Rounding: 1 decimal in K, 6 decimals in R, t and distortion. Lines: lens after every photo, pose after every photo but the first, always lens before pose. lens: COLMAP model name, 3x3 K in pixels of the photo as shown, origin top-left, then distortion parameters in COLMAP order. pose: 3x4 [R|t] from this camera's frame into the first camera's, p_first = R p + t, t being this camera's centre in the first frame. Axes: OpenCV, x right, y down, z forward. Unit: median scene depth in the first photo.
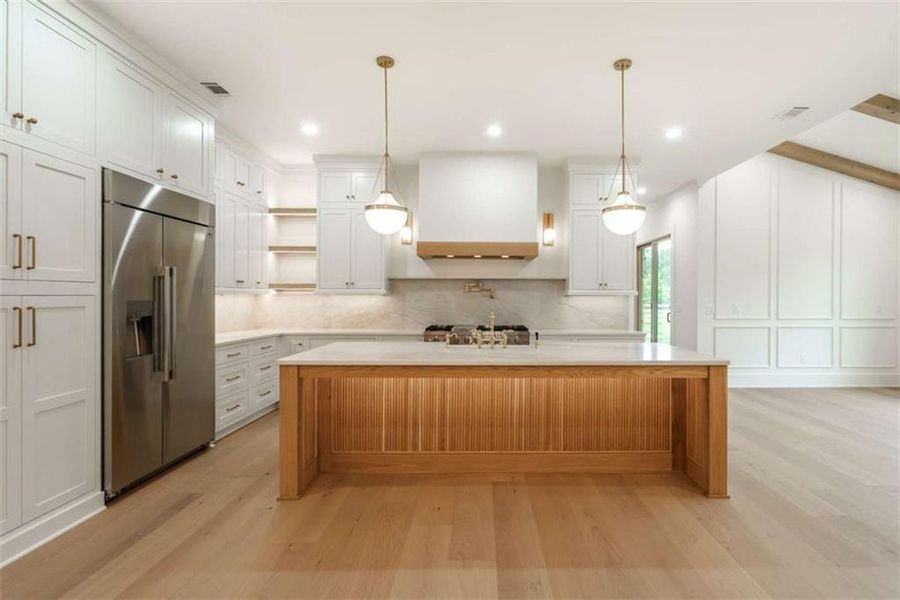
lens RADIAL K [[433.4, 0, 492.5], [0, 433.4, 299.5], [0, 0, 1]] dist [0.001484, 0.000229]
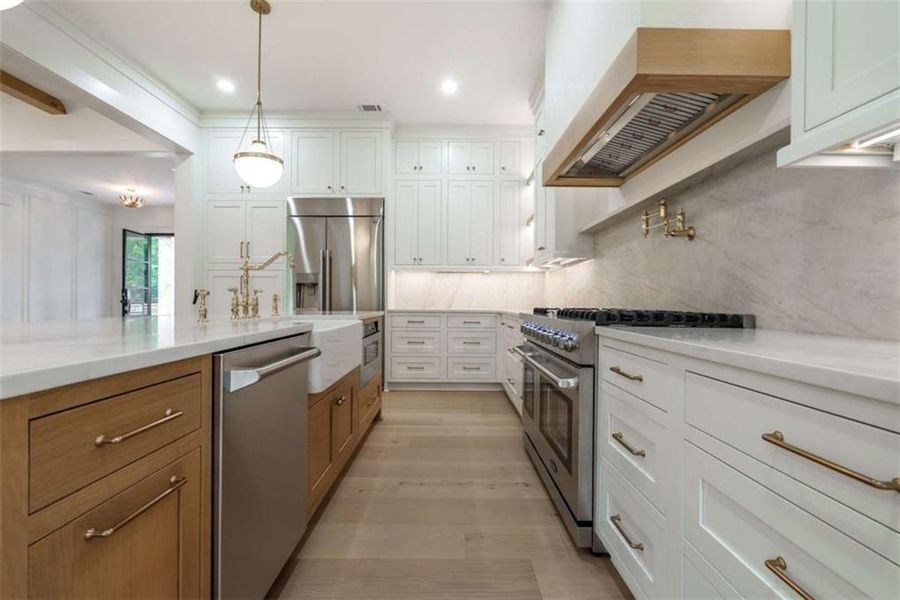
lens RADIAL K [[412.7, 0, 450.0], [0, 412.7, 300.0], [0, 0, 1]] dist [0.011181, 0.000146]
pose [[-0.025592, -0.005563, -0.999657, 0.384273], [-0.010654, 0.999929, -0.005292, 0.056655], [0.999616, 0.010515, -0.025650, 0.859514]]
